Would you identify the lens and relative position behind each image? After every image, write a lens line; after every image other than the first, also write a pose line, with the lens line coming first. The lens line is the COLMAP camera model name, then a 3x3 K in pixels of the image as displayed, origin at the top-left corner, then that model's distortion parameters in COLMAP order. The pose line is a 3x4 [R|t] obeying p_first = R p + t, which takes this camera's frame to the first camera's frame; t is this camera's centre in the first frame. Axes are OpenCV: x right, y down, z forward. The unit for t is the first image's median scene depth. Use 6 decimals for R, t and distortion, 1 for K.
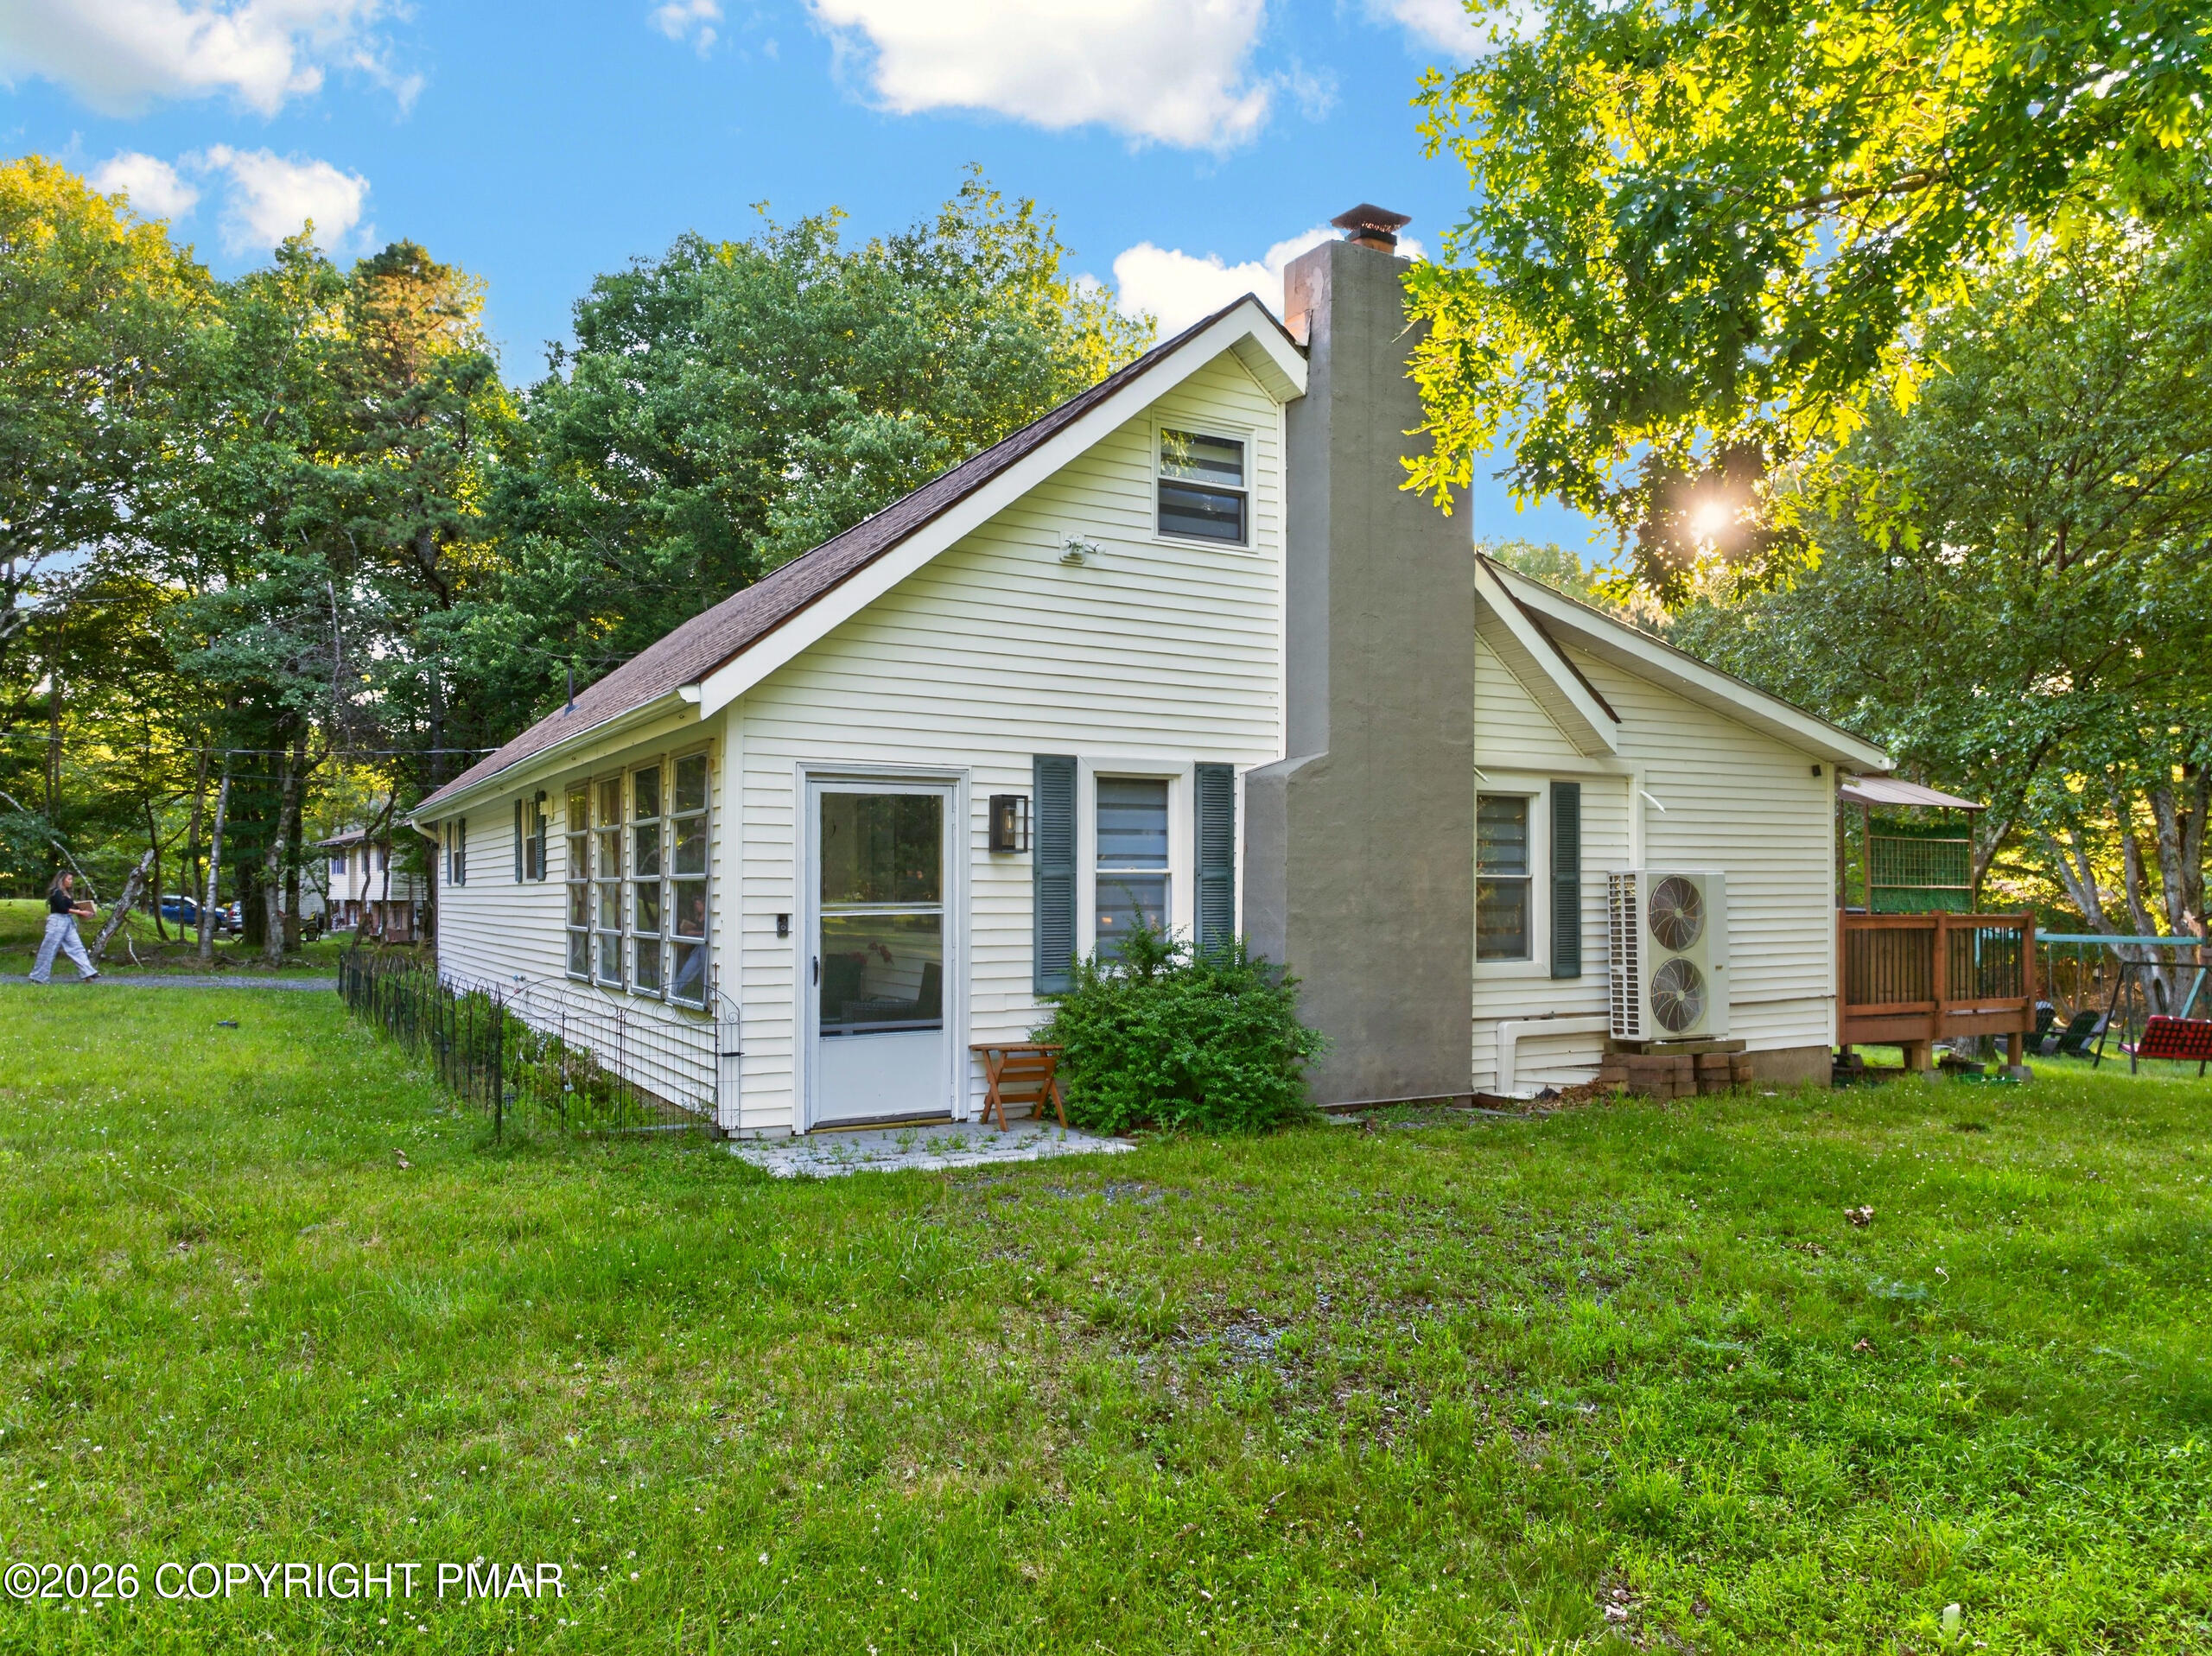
lens RADIAL K [[1493.3, 0, 1105.5], [0, 1493.3, 883.9], [0, 0, 1]] dist [0.042257, -0.000985]
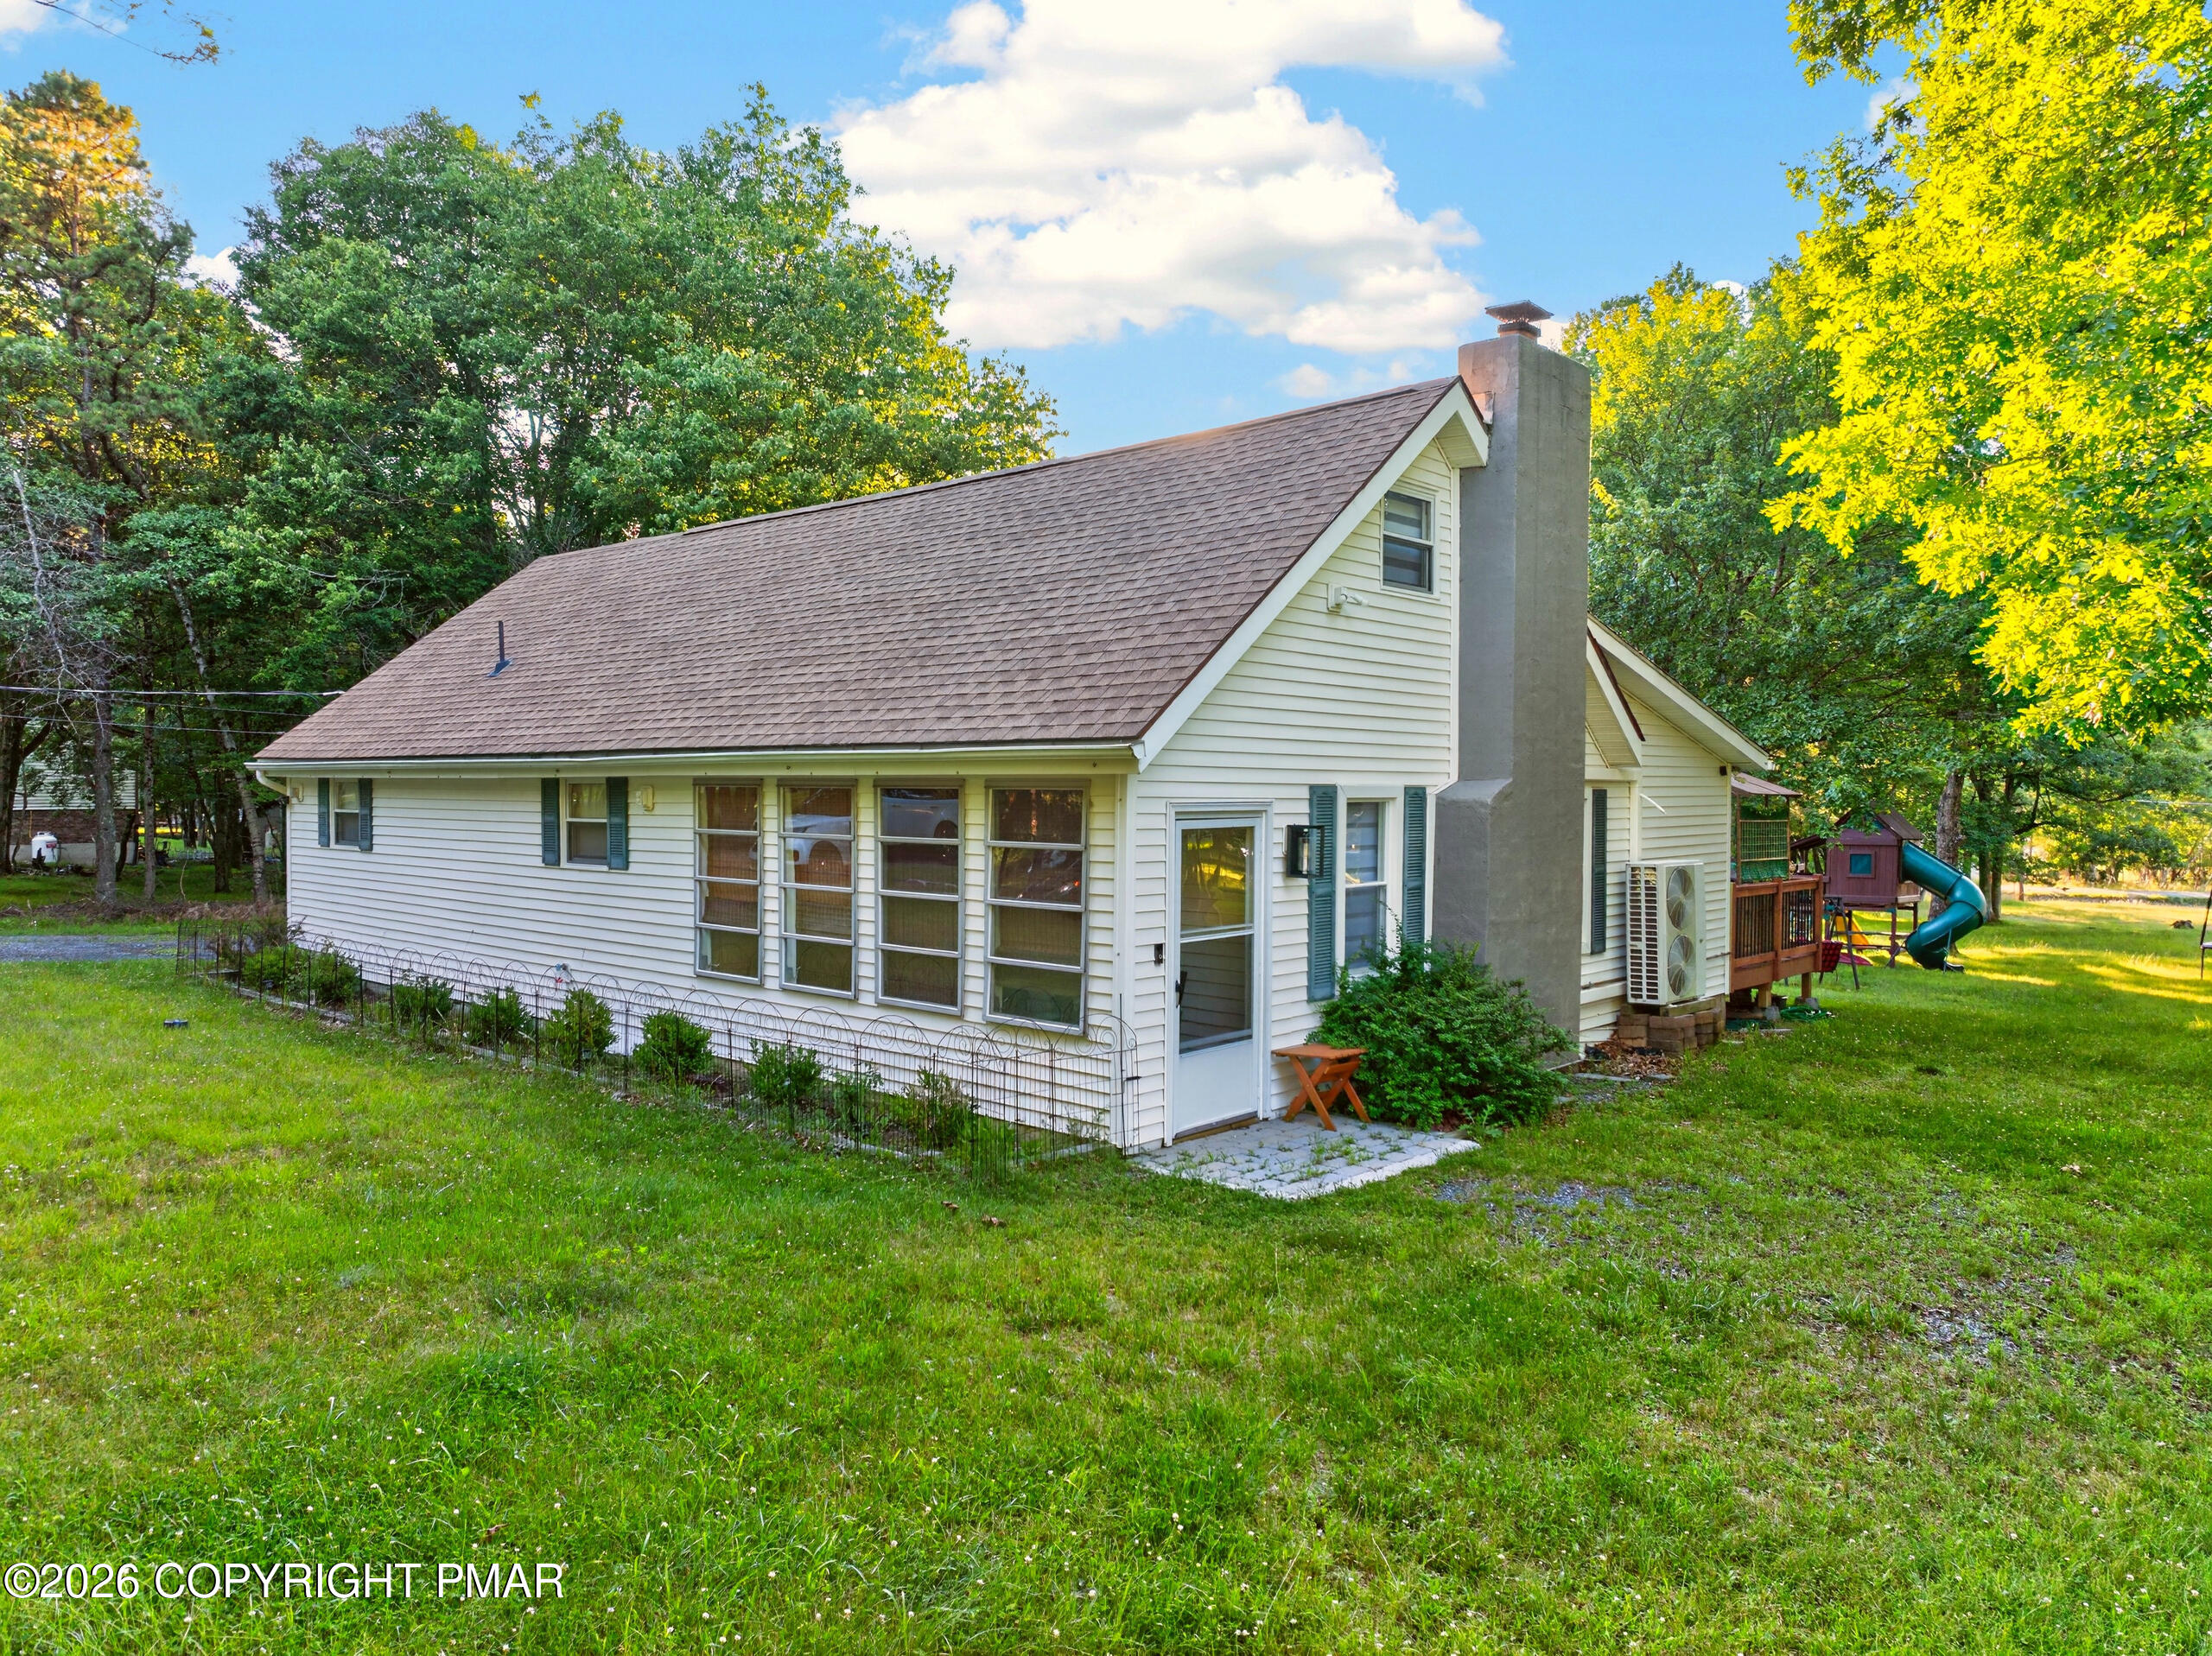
lens RADIAL K [[1464.4, 0, 1106.0], [0, 1464.4, 828.0], [0, 0, 1]] dist [0.033034, 0.001777]
pose [[0.955040, -0.002436, 0.296466, -0.481828], [-0.007079, 0.999494, 0.031015, -0.081957], [-0.296392, -0.031719, 0.954540, 0.003103]]
